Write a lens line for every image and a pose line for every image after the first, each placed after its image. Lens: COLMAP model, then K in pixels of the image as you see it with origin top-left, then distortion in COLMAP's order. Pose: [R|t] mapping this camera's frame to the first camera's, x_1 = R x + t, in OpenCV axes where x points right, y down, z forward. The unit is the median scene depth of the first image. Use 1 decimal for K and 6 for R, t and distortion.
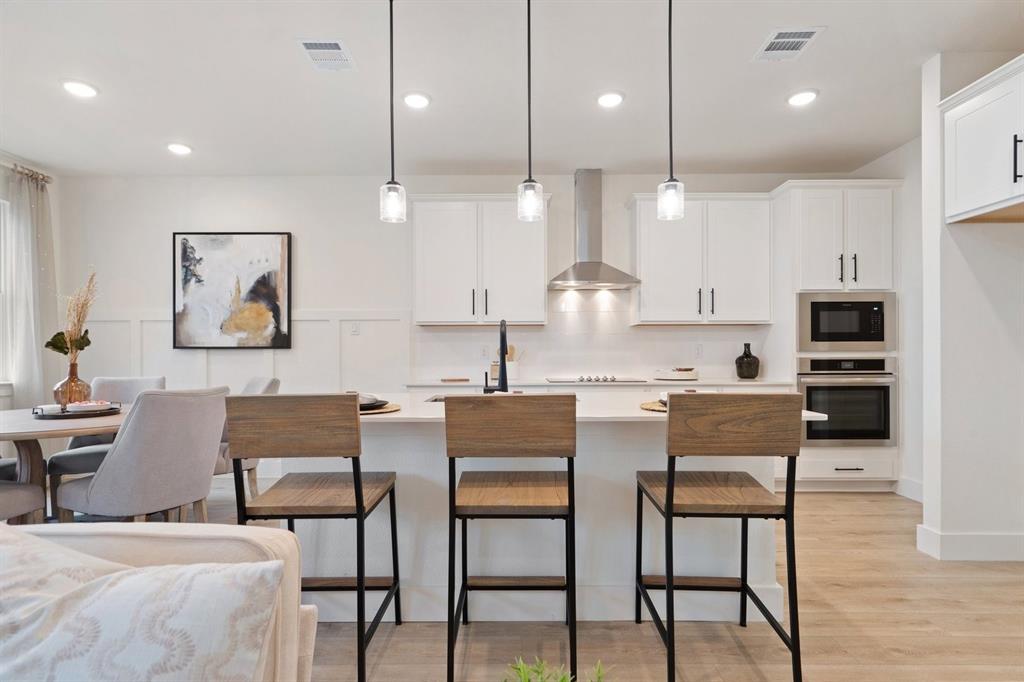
lens RADIAL K [[518.8, 0, 512.7], [0, 518.8, 351.2], [0, 0, 1]] dist [0.003988, 0.000940]
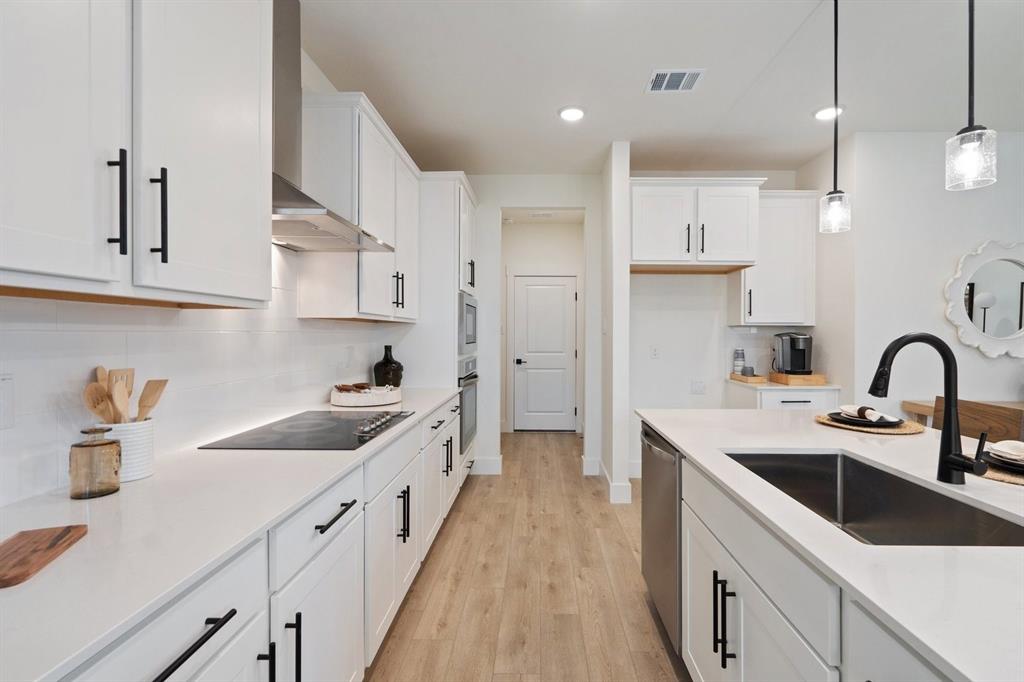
lens RADIAL K [[475.9, 0, 531.6], [0, 475.9, 332.0], [0, 0, 1]] dist [-0.000444, -0.000087]
pose [[0.011707, 0.006994, 0.999907, -0.278838], [-0.000092, 0.999976, -0.006994, -0.031045], [-0.999931, -0.000010, 0.011708, 0.757900]]
